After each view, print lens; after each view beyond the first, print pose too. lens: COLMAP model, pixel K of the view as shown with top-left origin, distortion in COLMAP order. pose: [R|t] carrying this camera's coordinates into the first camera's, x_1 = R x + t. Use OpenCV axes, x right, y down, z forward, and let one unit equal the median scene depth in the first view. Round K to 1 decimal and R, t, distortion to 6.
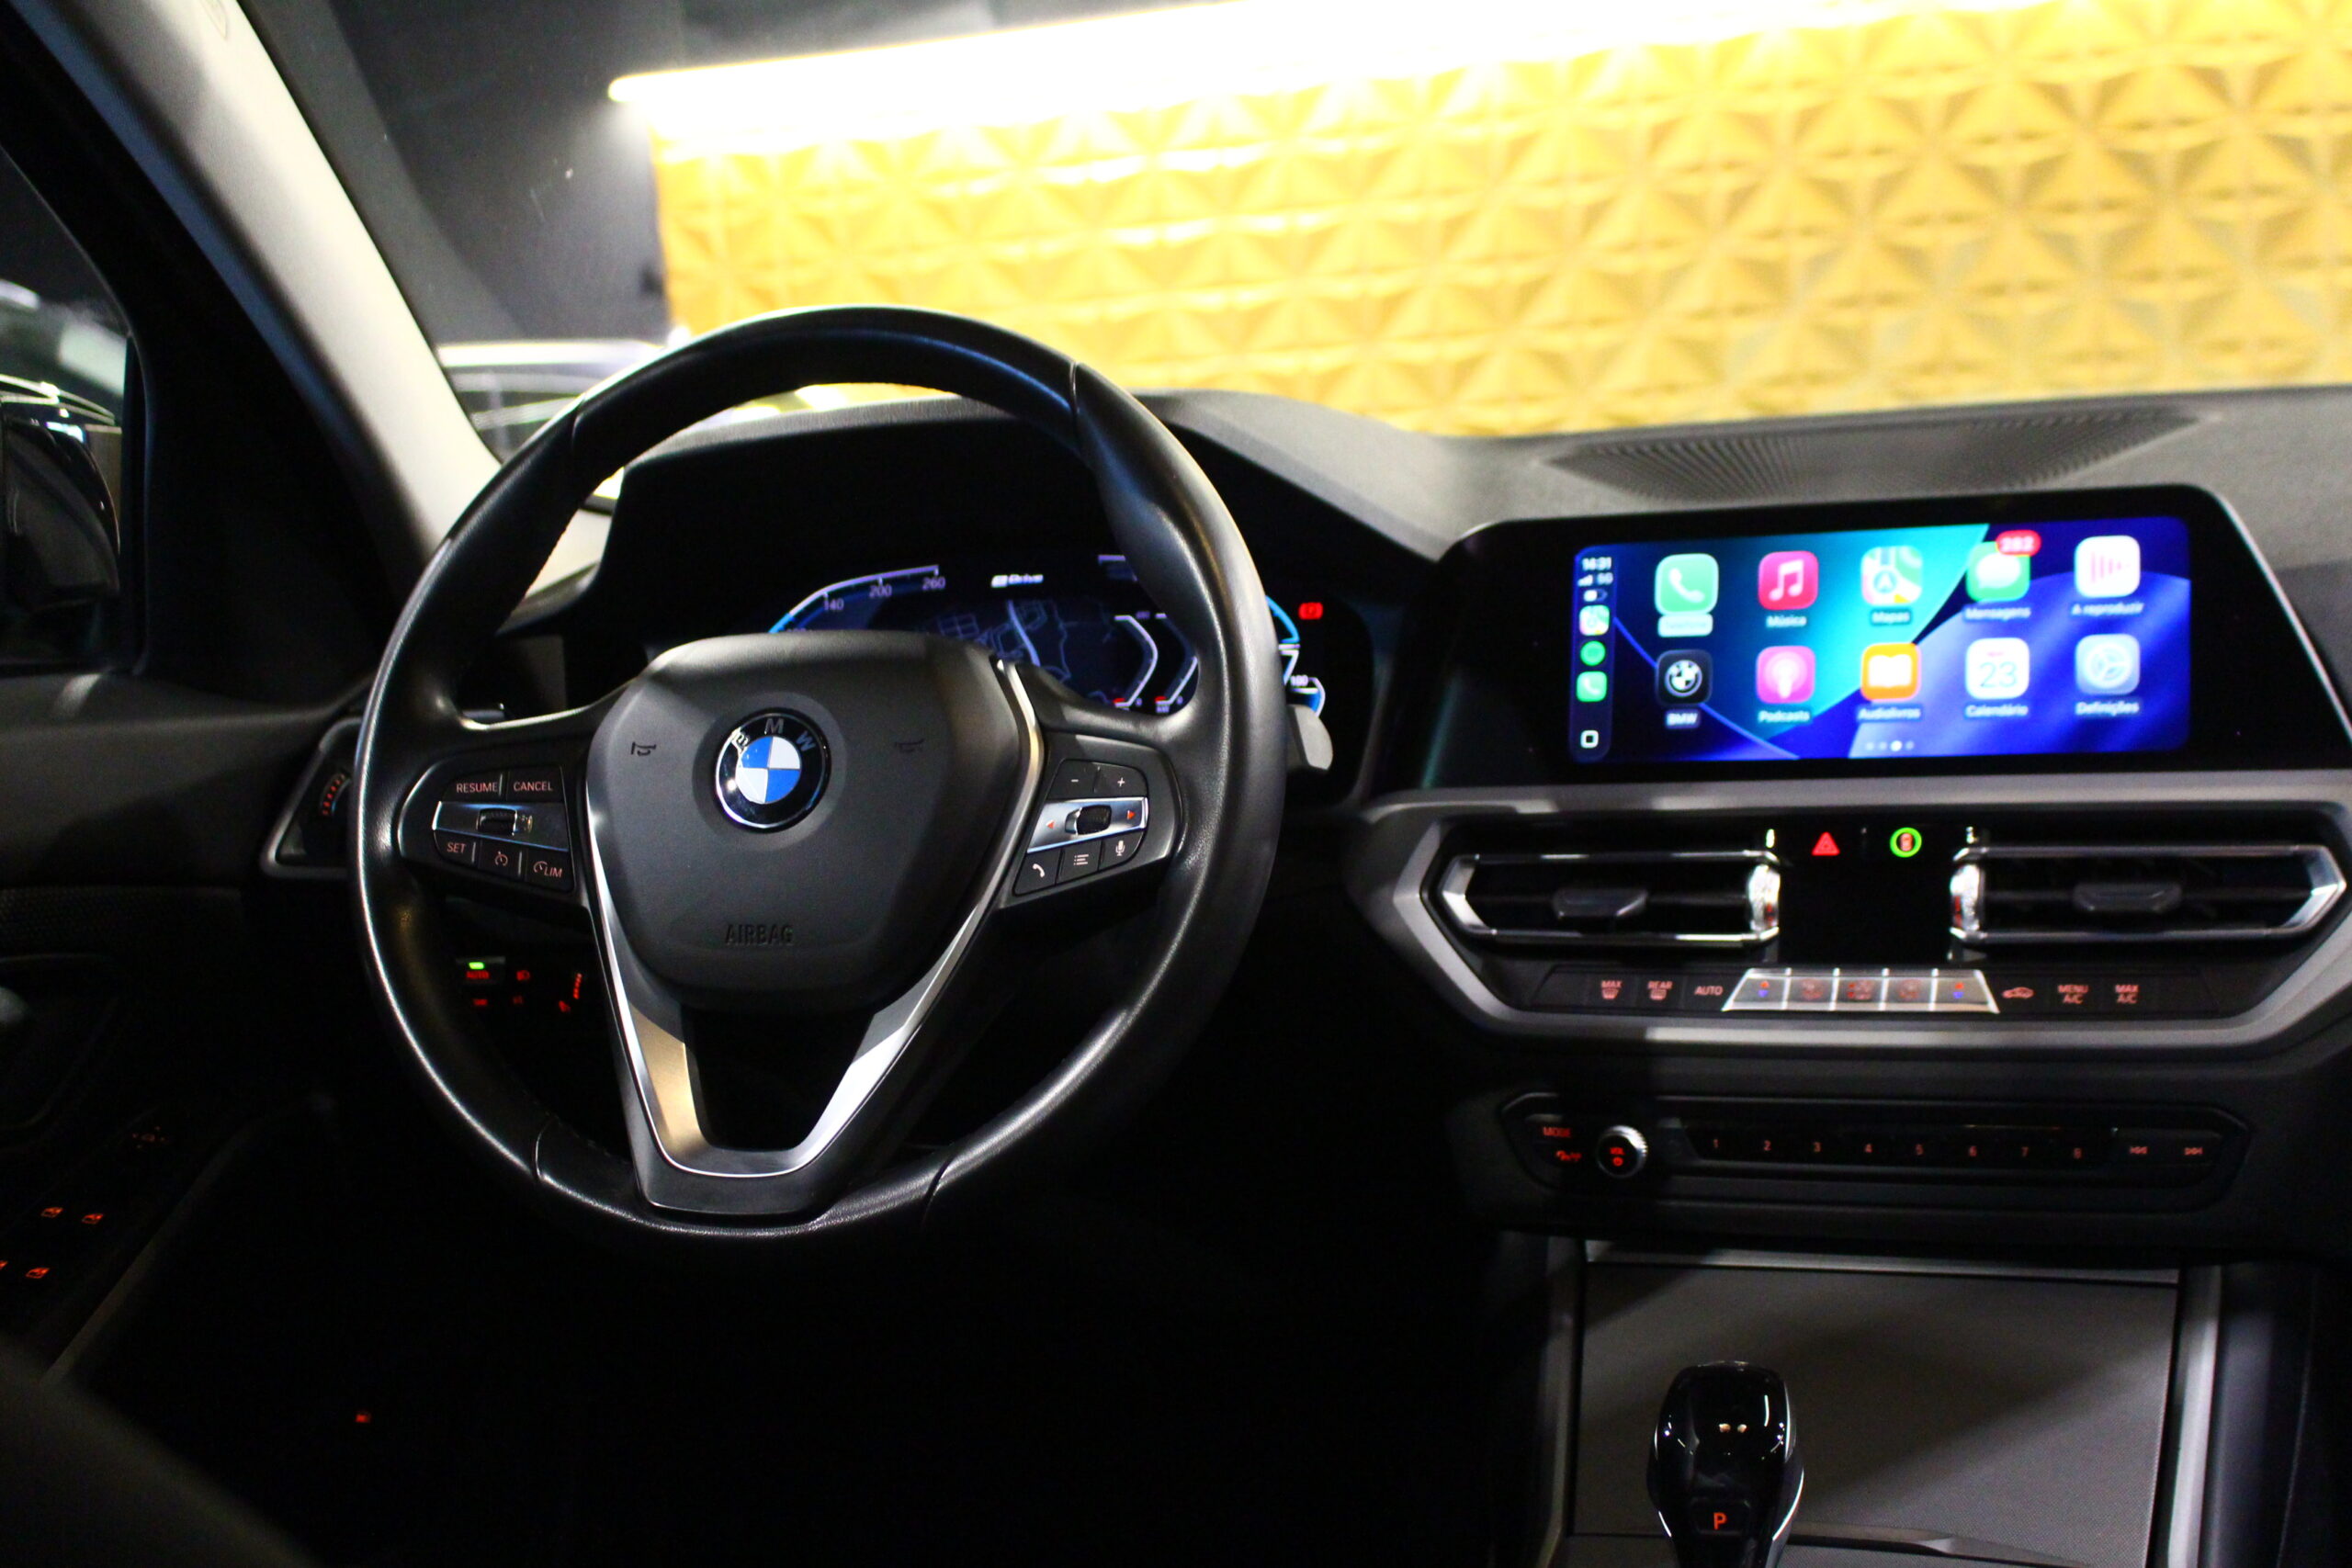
lens RADIAL K [[1908.2, 0, 1178.0], [0, 1908.2, 784.0], [0, 0, 1]] dist [-0.001428, -0.000880]
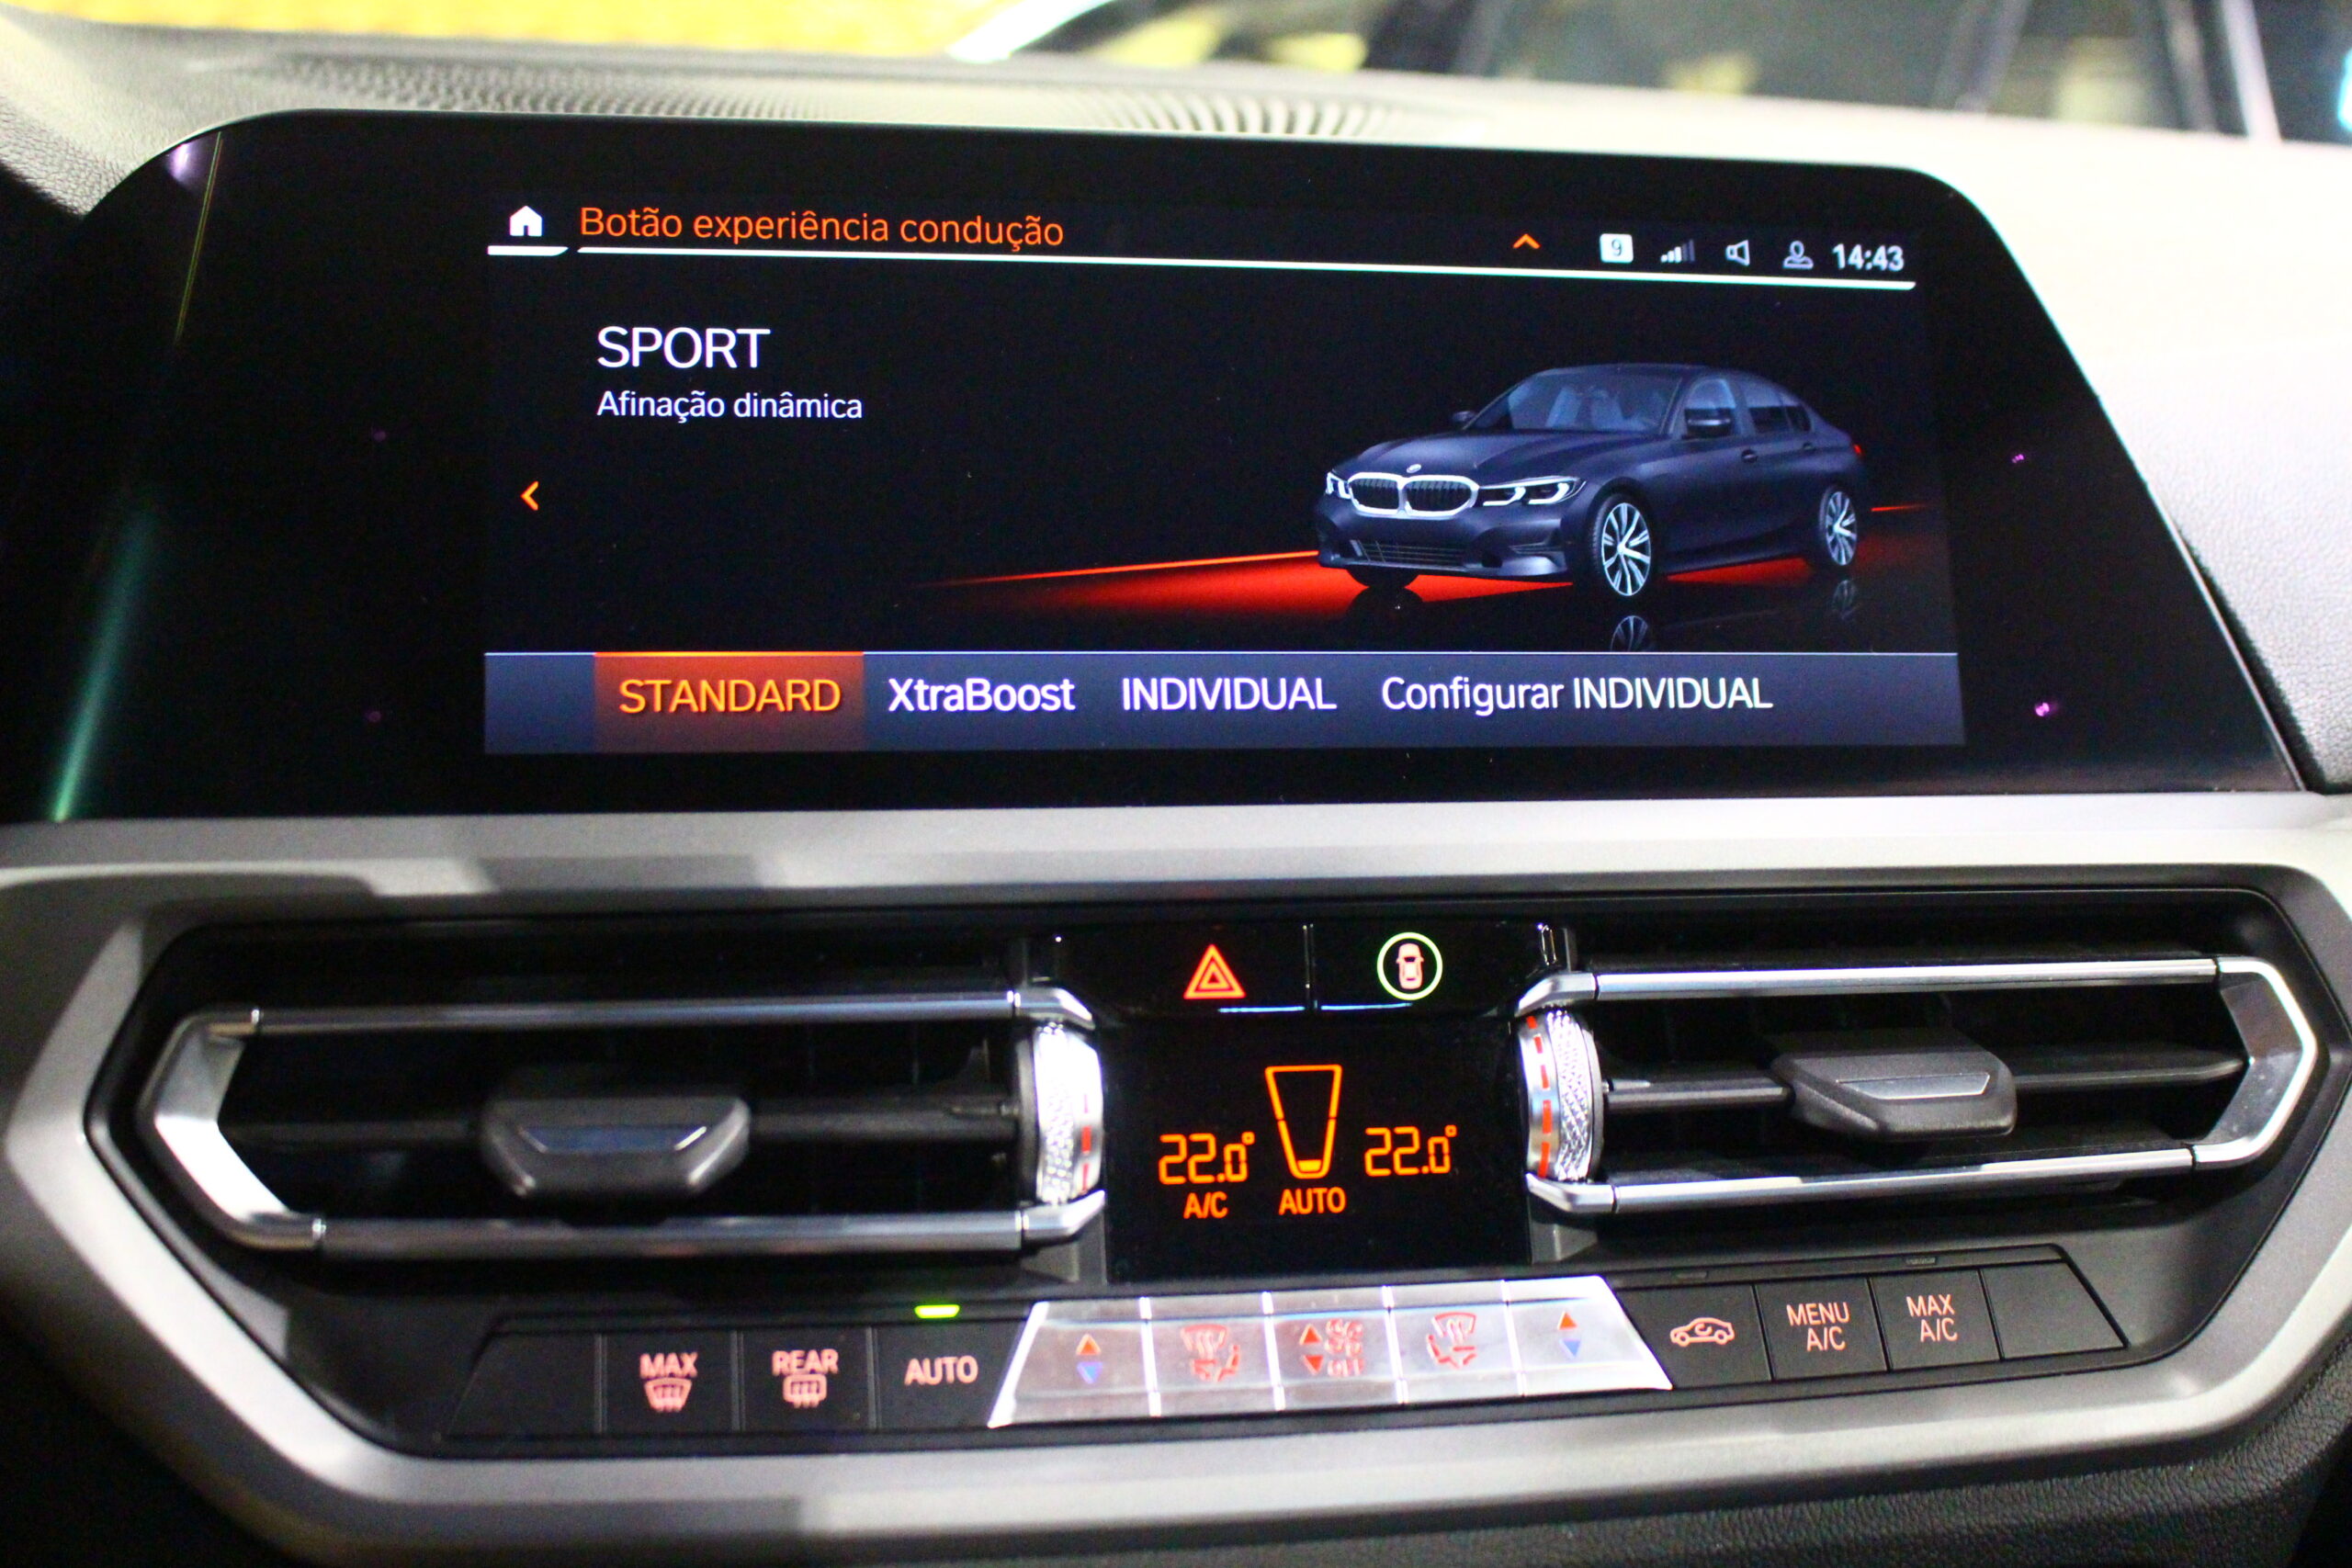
lens RADIAL K [[2817.4, 0, 1176.6], [0, 2817.4, 785.0], [0, 0, 1]] dist [-0.037449, 0.000000]
pose [[0.828745, 0.003889, 0.559614, 0.004999], [-0.005769, 0.999982, 0.001594, -0.008463], [-0.559597, -0.004549, 0.828752, 0.515462]]
